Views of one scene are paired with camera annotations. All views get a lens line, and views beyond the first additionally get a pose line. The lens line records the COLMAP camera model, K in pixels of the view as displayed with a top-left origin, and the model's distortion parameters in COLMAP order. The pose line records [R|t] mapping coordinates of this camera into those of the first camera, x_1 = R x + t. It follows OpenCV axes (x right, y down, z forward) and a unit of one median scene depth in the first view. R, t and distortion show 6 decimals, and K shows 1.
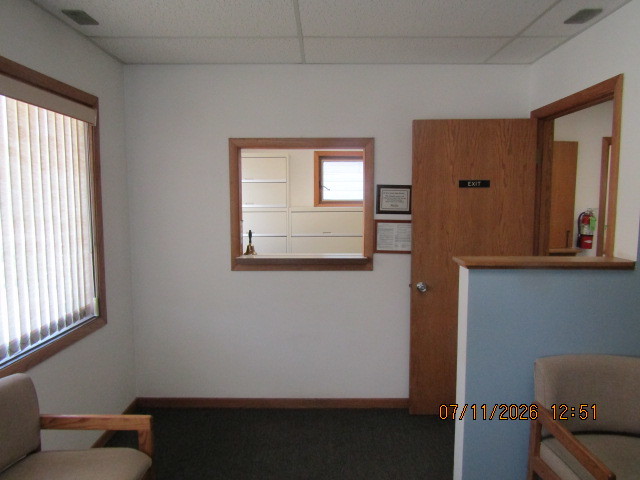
lens RADIAL K [[453.2, 0, 321.7], [0, 453.2, 244.5], [0, 0, 1]] dist [-0.016467, 0.001876]
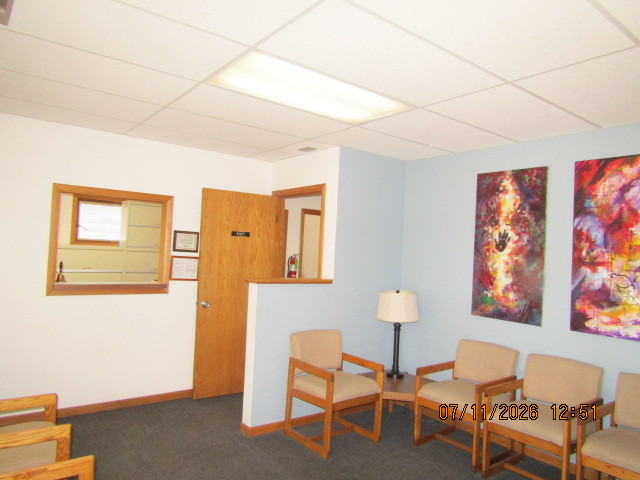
lens RADIAL K [[453.2, 0, 320.2], [0, 453.2, 239.3], [0, 0, 1]] dist [-0.016467, 0.001876]
pose [[0.791968, 0.054920, 0.608088, -0.359854], [0.014131, 0.994031, -0.108182, 0.050125], [-0.610399, 0.094270, 0.786464, -0.345863]]
